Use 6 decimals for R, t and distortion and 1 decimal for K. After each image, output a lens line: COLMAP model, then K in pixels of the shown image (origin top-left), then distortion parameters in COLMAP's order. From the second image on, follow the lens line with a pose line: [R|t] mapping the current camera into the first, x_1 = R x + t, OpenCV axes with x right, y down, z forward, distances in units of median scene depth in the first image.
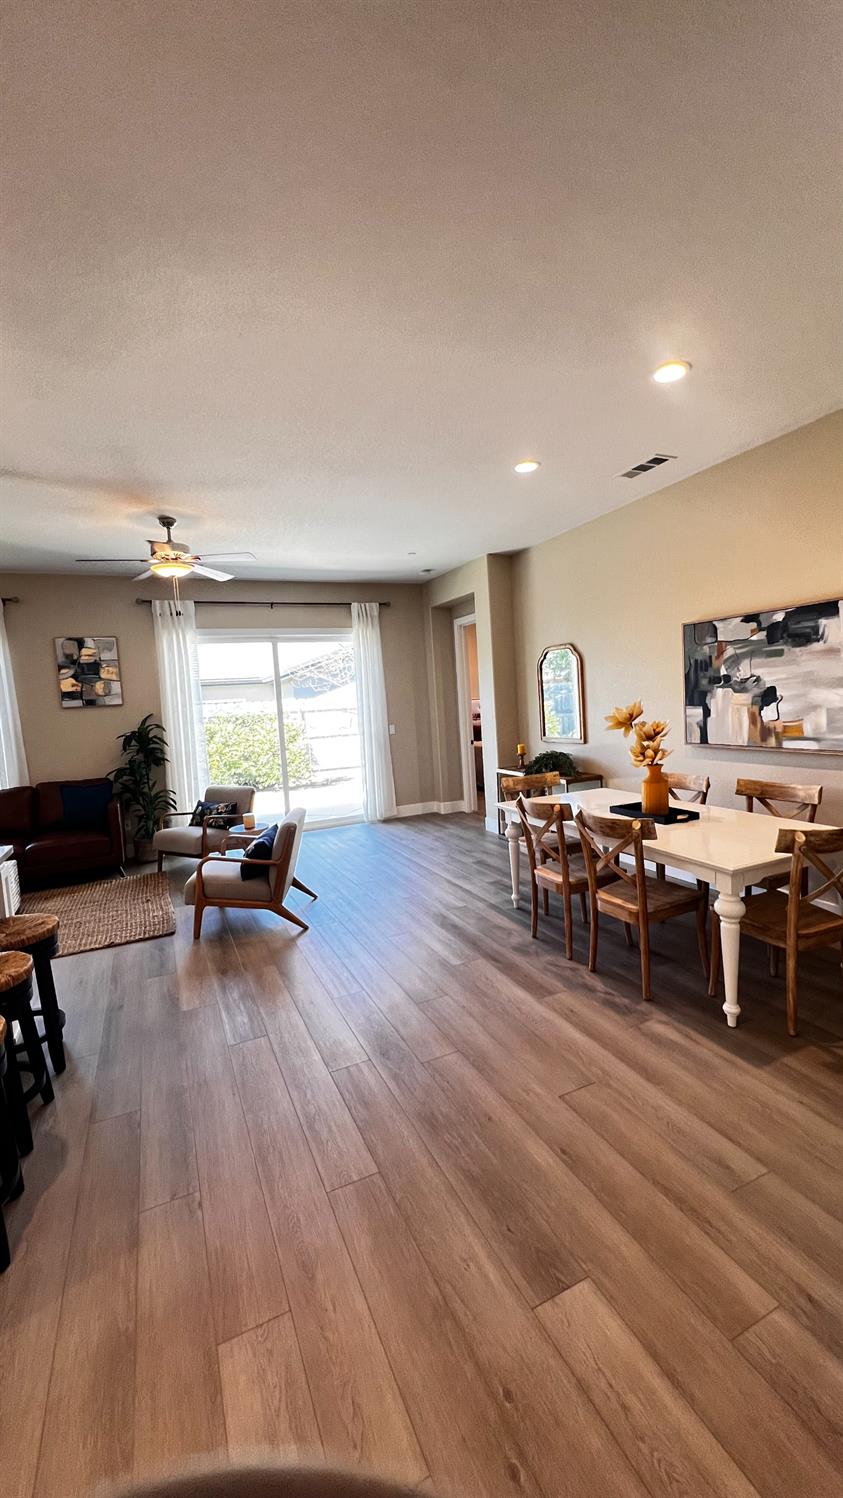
lens RADIAL K [[605.0, 0, 421.5], [0, 605.0, 749.0], [0, 0, 1]] dist [-0.000675, 0.000295]
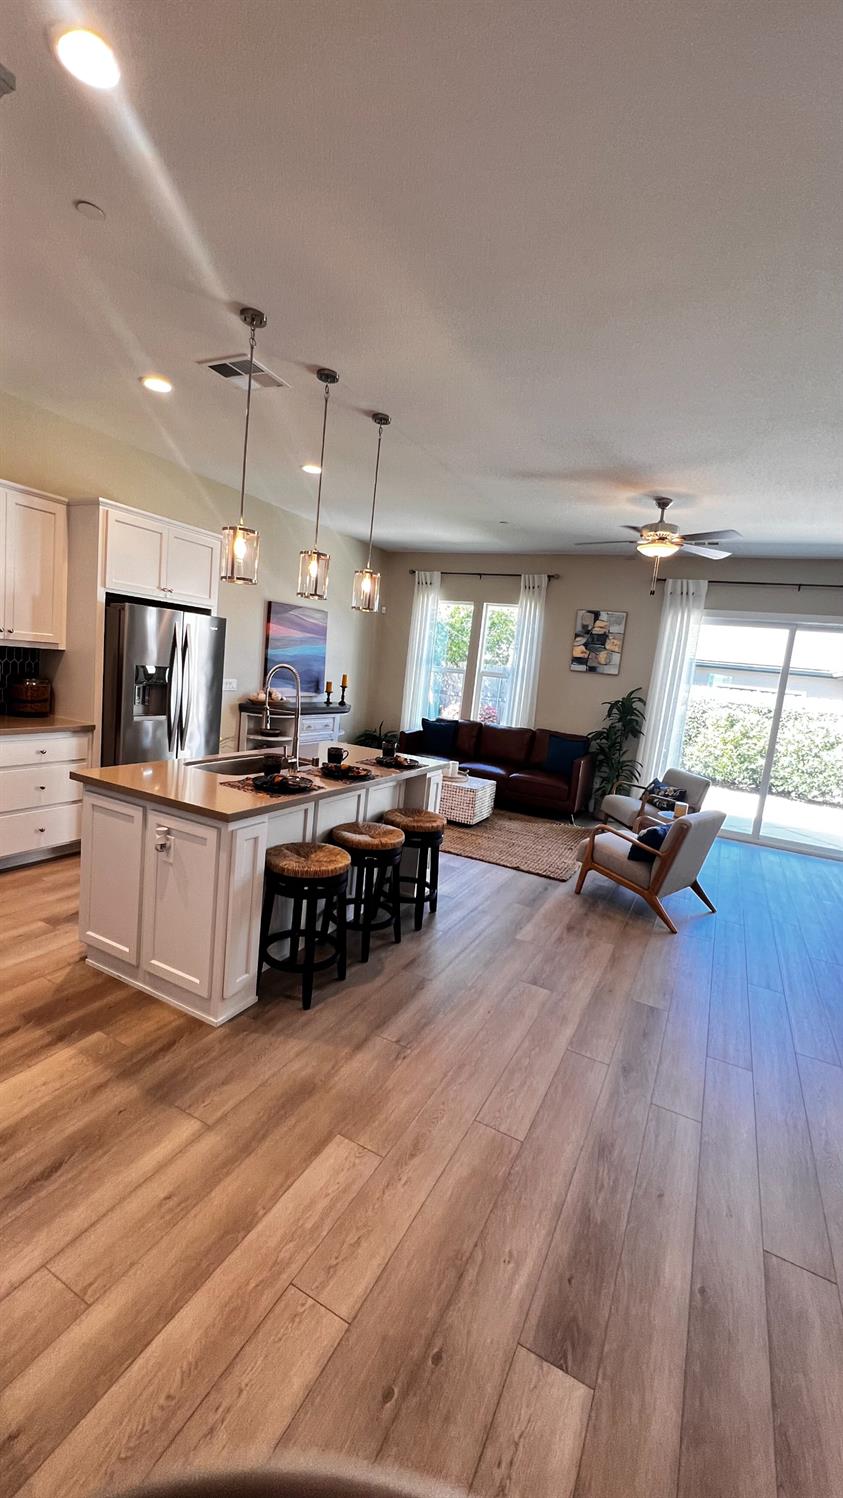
lens RADIAL K [[599.3, 0, 421.5], [0, 599.3, 749.0], [0, 0, 1]] dist [0.001228, 0.000564]
pose [[0.607626, 0.235406, -0.758535, 0.202044], [-0.205332, 0.969156, 0.136290, -0.026692], [0.767222, 0.072938, 0.637221, 0.073157]]
